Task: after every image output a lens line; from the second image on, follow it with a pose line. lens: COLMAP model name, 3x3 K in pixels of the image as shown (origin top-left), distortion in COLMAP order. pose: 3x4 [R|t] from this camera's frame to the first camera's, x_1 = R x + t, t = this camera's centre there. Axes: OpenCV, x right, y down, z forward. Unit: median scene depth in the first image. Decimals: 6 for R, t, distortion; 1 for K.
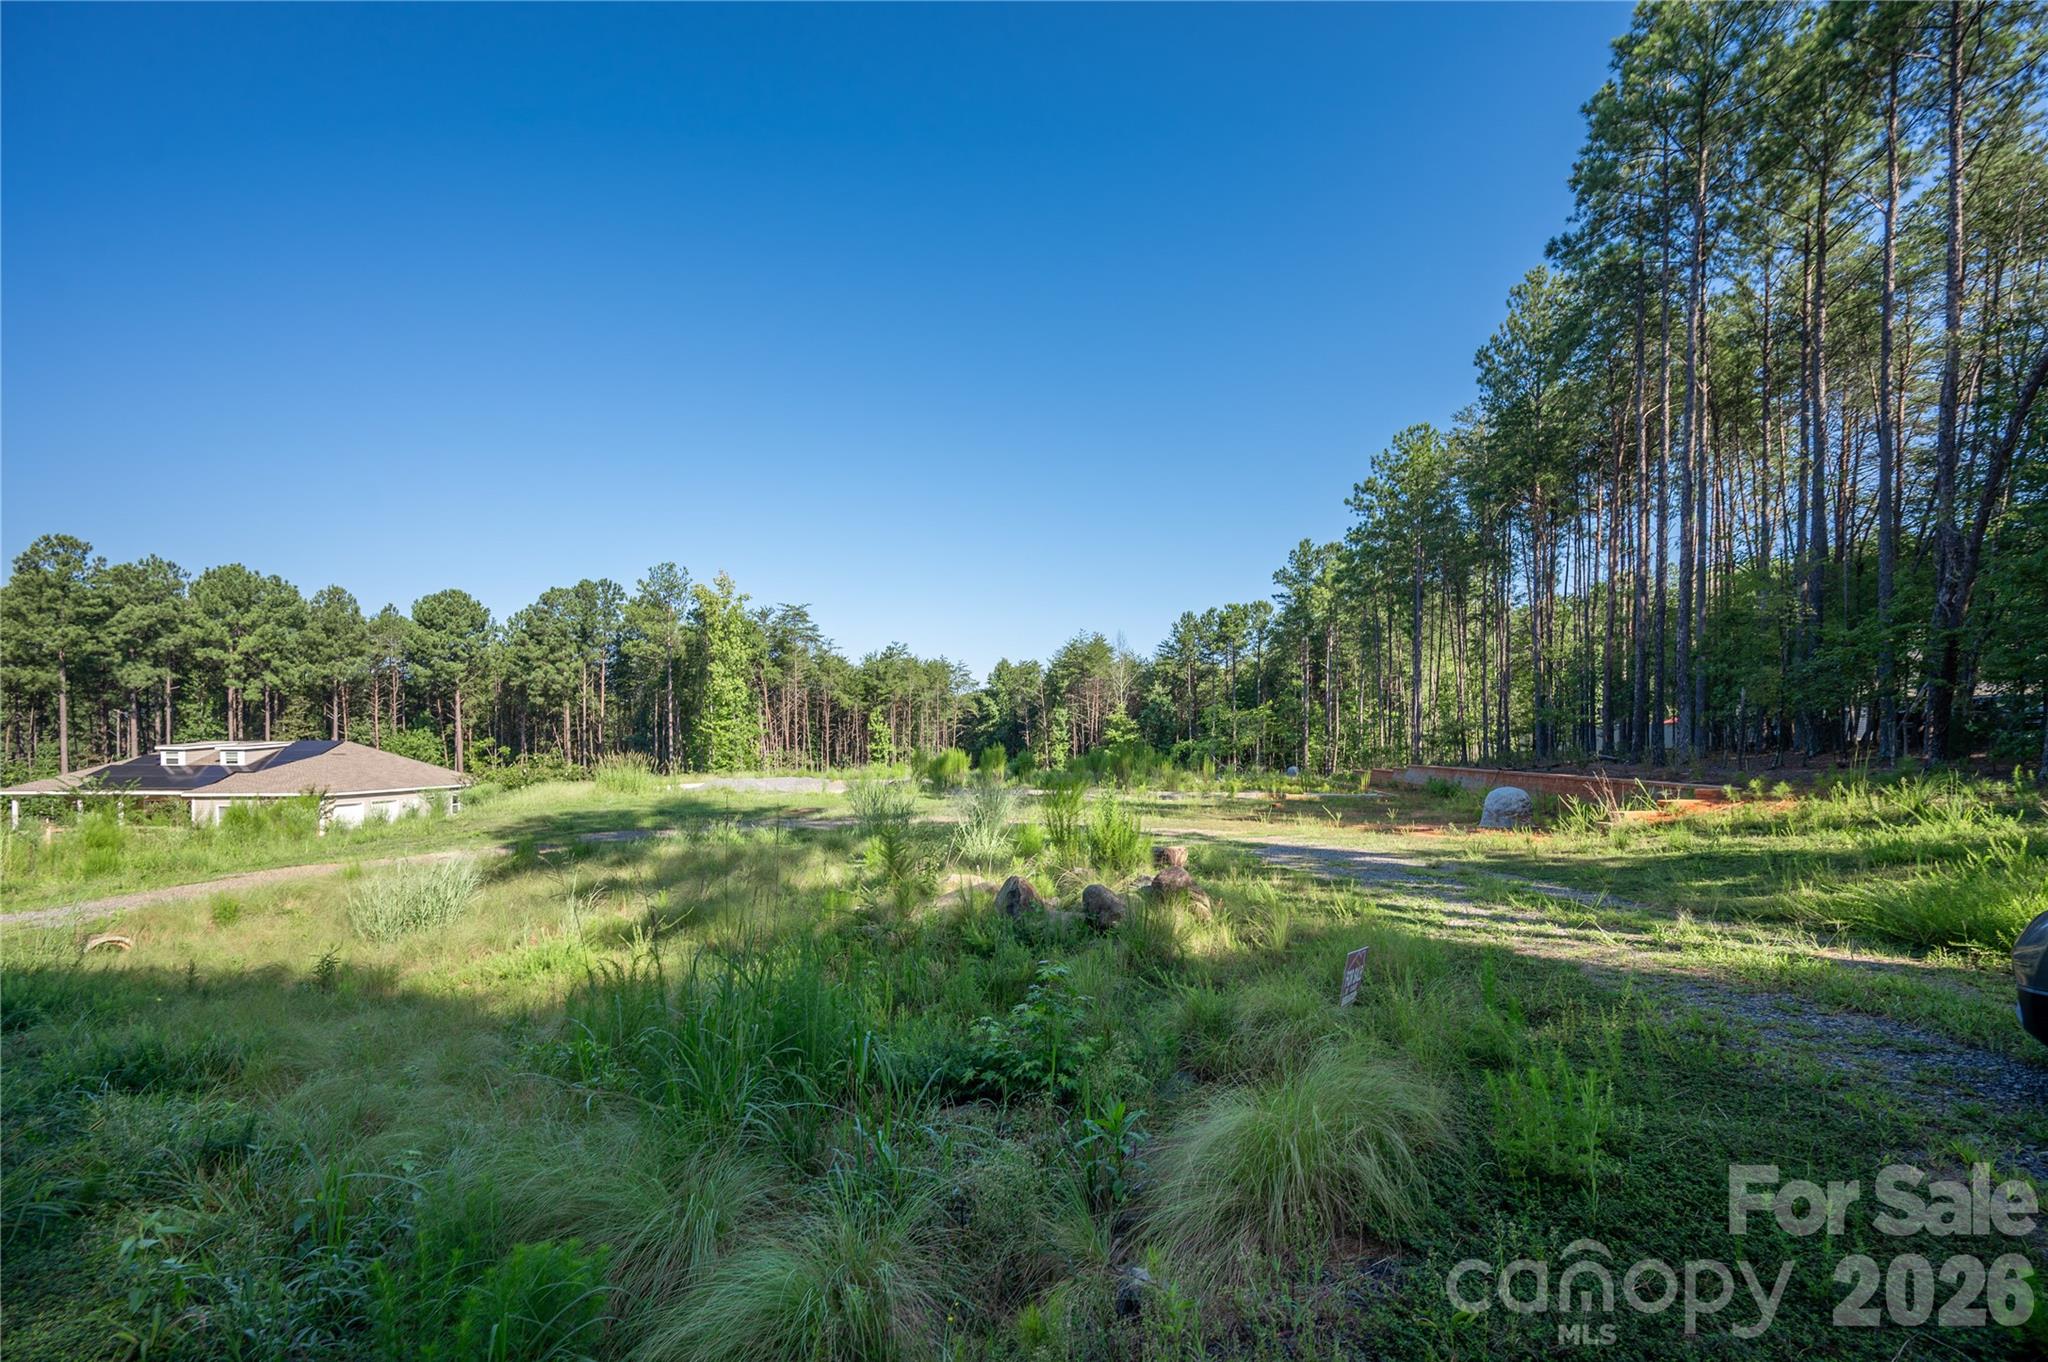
lens RADIAL K [[785.1, 0, 1033.1], [0, 785.1, 755.4], [0, 0, 1]] dist [-0.000589, -0.000161]
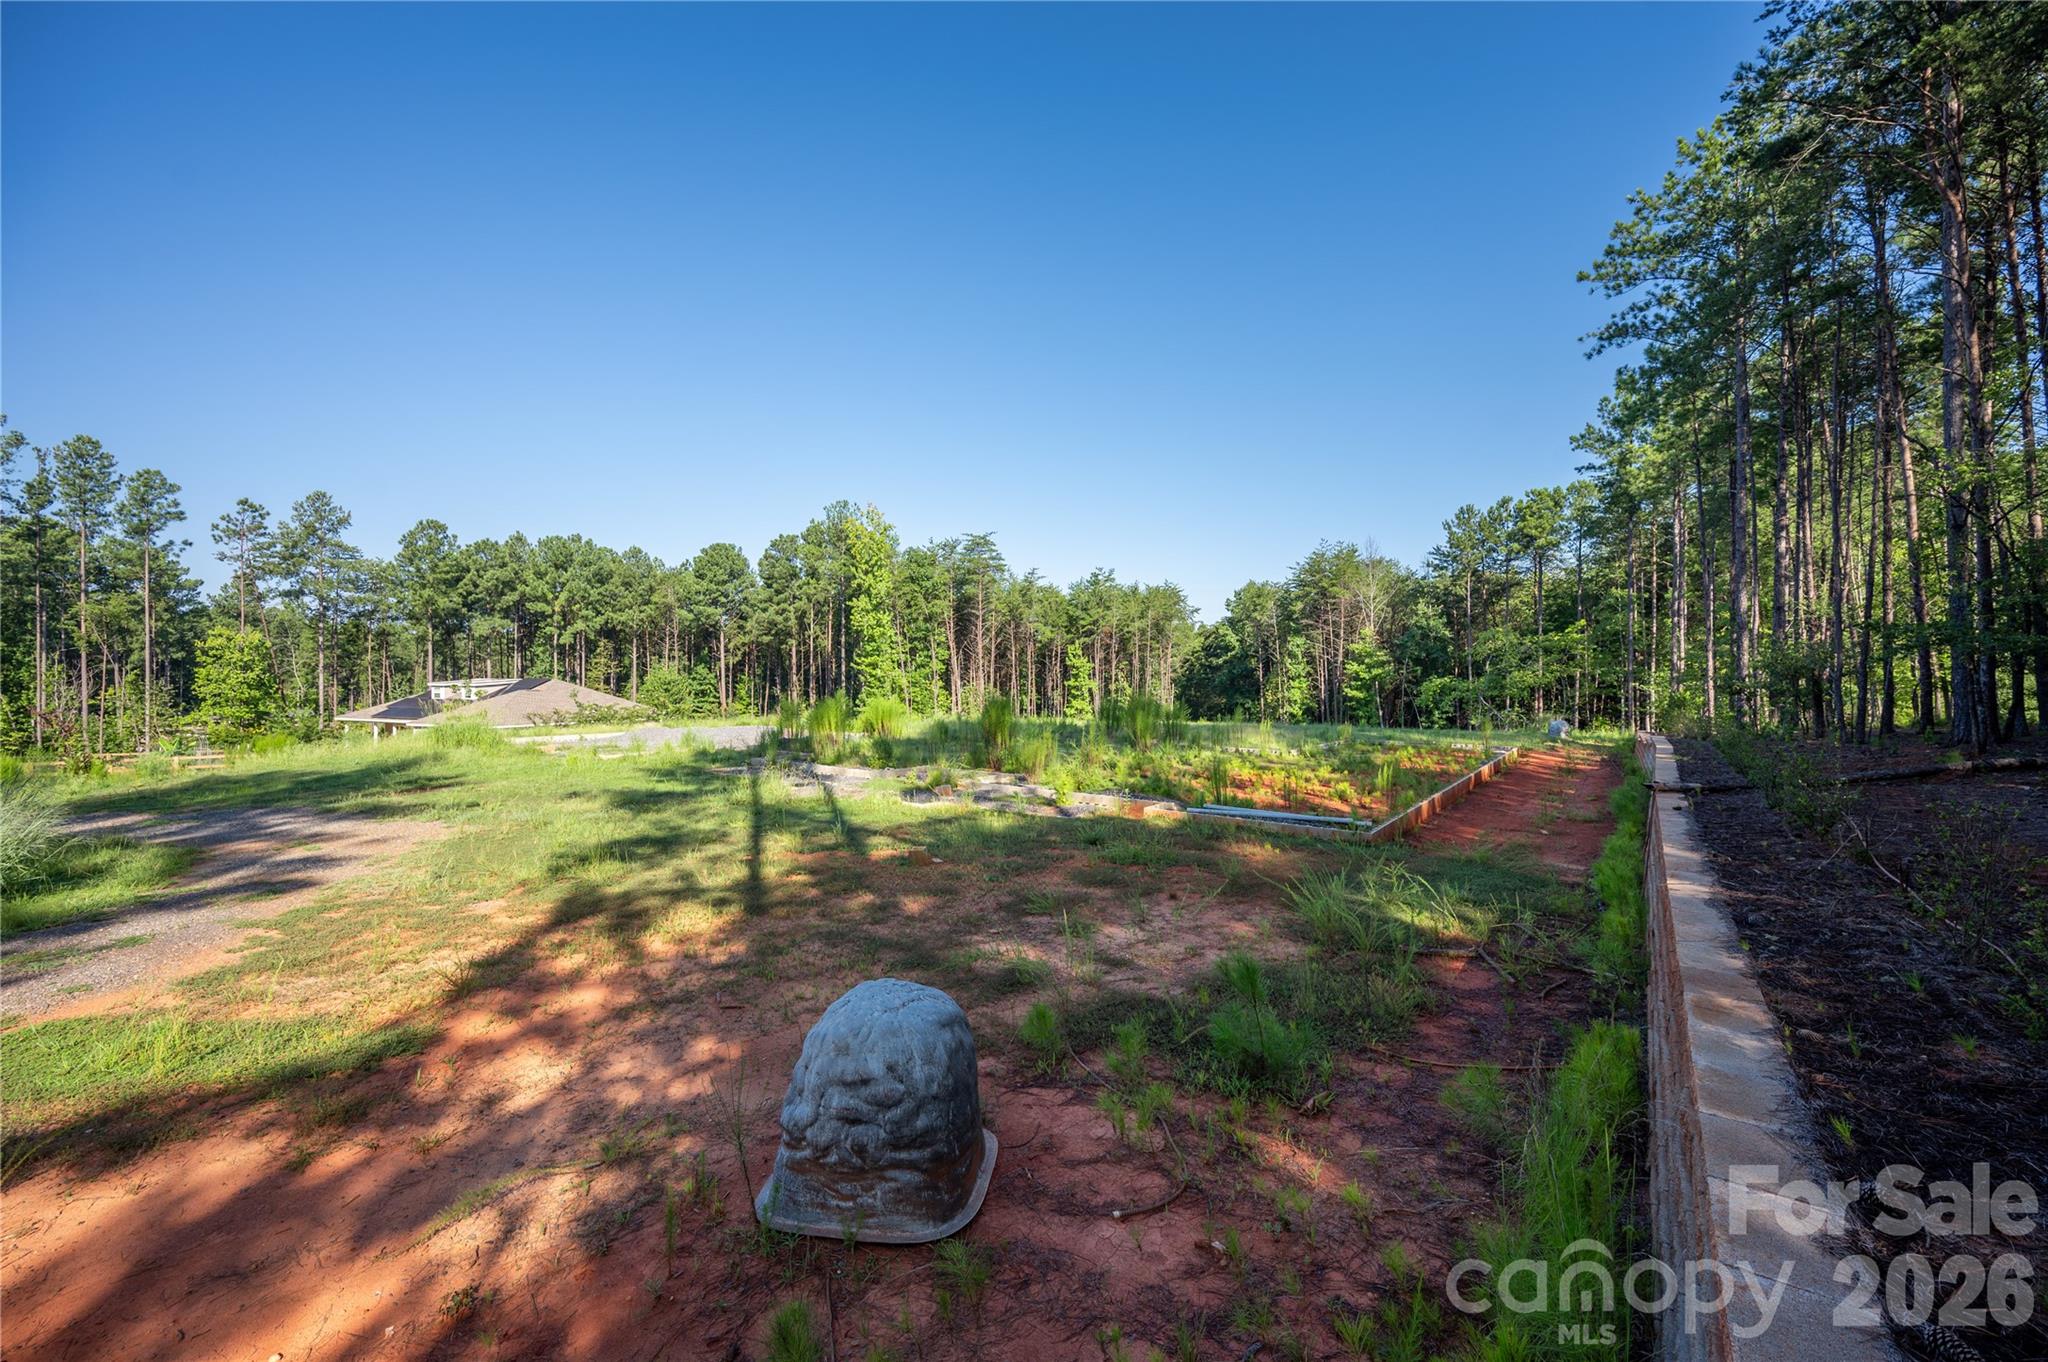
lens RADIAL K [[782.6, 0, 1030.5], [0, 782.6, 678.4], [0, 0, 1]] dist [0.001232, -0.000294]
pose [[0.908241, 0.002778, -0.418439, 0.135347], [-0.007078, 0.999937, -0.008724, -0.008096], [0.418389, 0.010885, 0.908203, 0.149922]]
